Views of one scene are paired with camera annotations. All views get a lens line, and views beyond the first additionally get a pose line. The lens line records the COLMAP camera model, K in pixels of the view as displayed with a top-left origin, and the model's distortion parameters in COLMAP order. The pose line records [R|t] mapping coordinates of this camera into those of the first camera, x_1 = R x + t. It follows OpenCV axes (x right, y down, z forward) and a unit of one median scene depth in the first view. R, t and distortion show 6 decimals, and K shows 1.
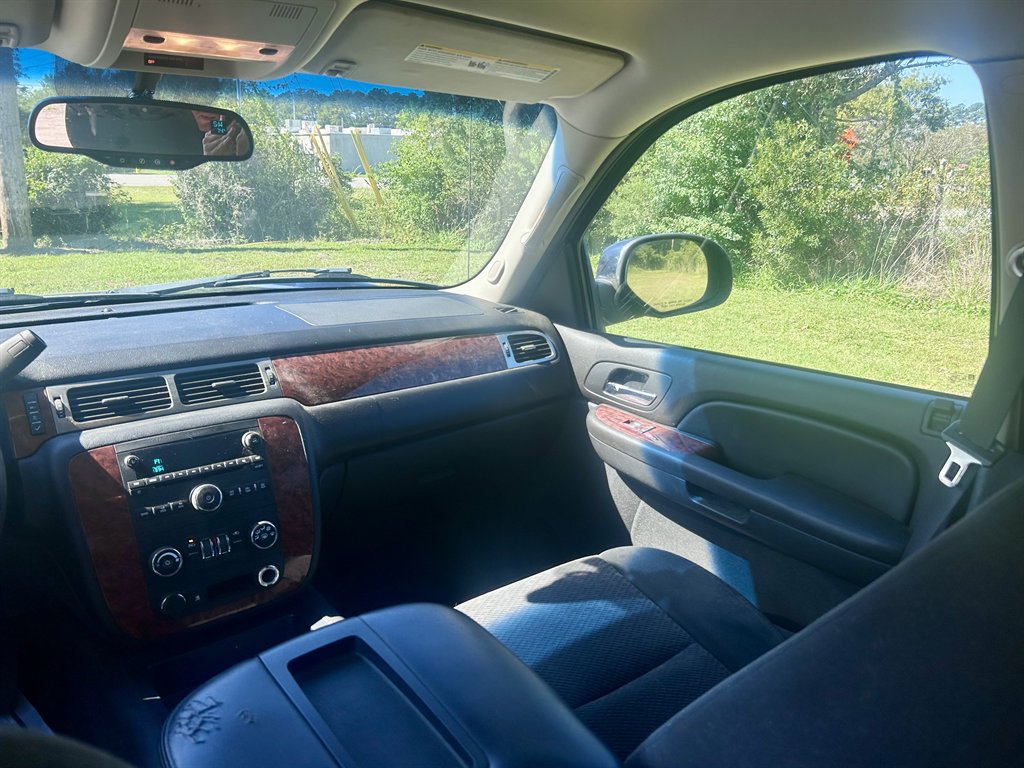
lens RADIAL K [[779.5, 0, 512.2], [0, 779.5, 396.8], [0, 0, 1]] dist [0.001198, 0.002532]
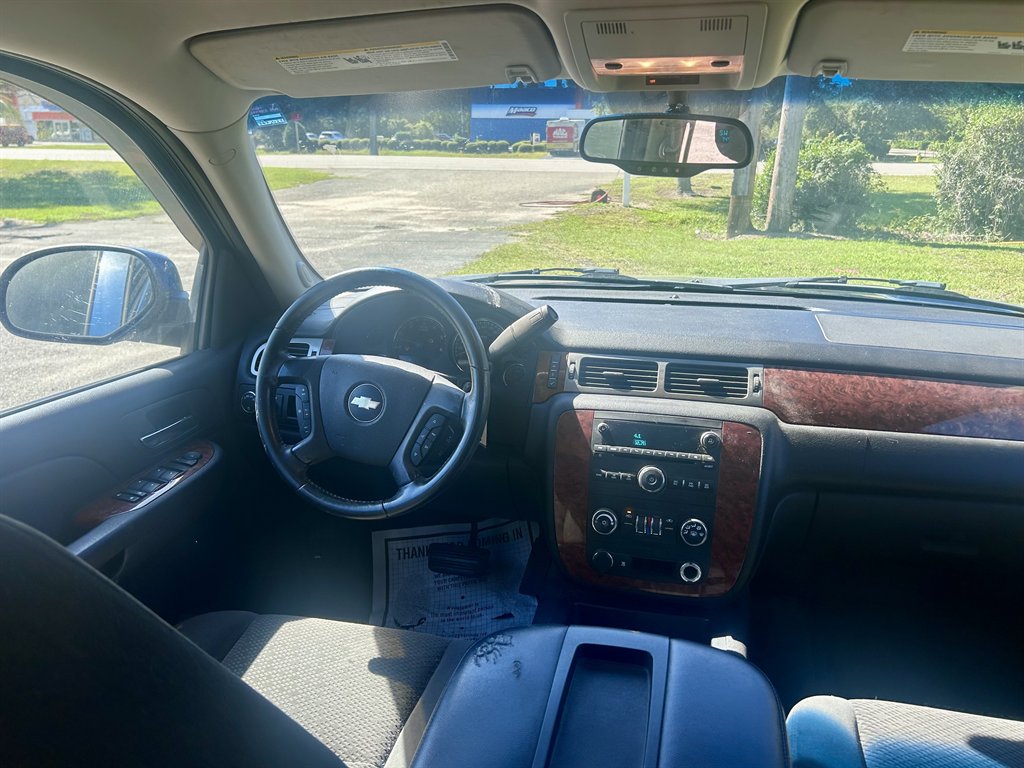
lens RADIAL K [[783.1, 0, 530.7], [0, 783.1, 381.3], [0, 0, 1]] dist [0.071684, -0.102333]
pose [[0.608282, 0.210021, -0.765431, 0.276089], [-0.214568, 0.971962, 0.096174, -0.063320], [0.764168, 0.105736, 0.636291, 0.145205]]
